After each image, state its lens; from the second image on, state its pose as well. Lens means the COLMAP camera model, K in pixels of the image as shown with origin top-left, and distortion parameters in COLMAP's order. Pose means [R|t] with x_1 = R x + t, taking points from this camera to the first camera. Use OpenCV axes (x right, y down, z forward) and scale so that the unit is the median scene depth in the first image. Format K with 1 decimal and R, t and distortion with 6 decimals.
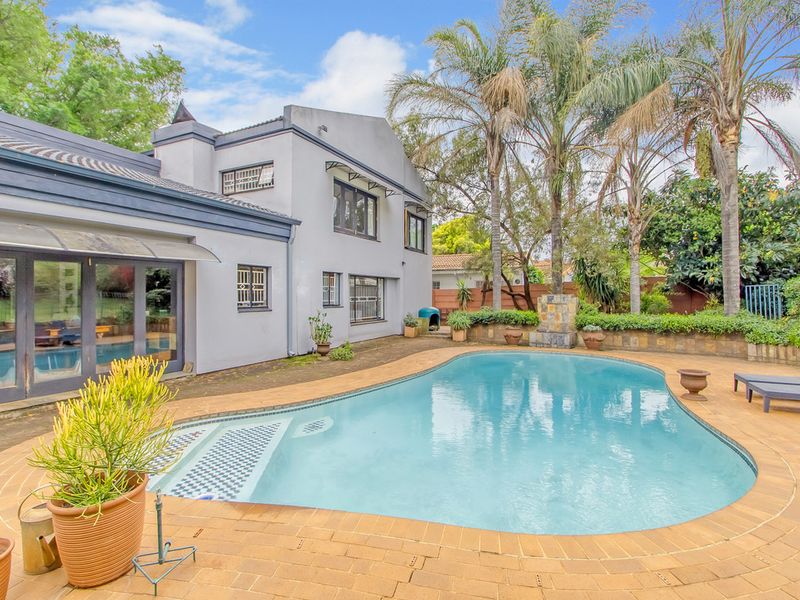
lens RADIAL K [[399.0, 0, 383.4], [0, 399.0, 291.5], [0, 0, 1]] dist [0.001048, 0.000260]
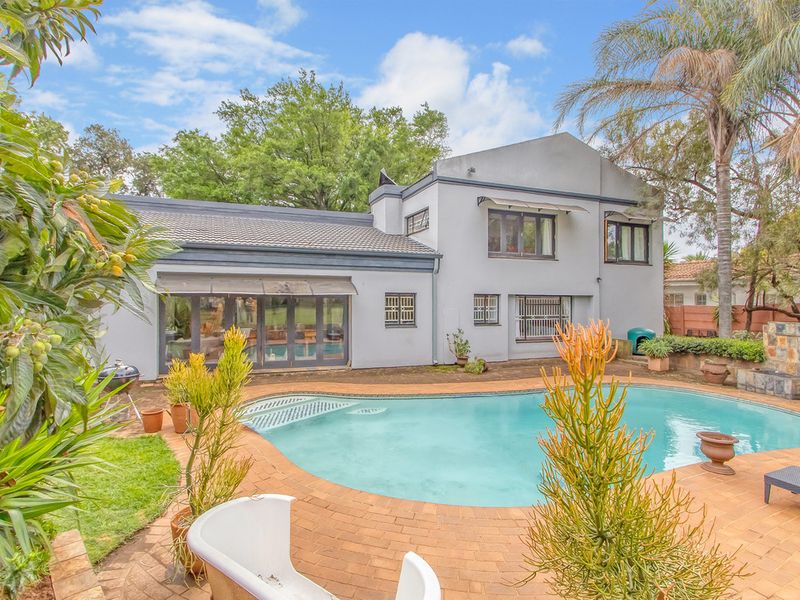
lens RADIAL K [[418.0, 0, 399.4], [0, 418.0, 294.2], [0, 0, 1]] dist [-0.005199, -0.000617]
pose [[0.752586, 0.002788, -0.658488, 0.452078], [-0.004599, 0.999989, -0.001022, -0.045786], [0.658478, 0.003797, 0.752590, -0.039274]]
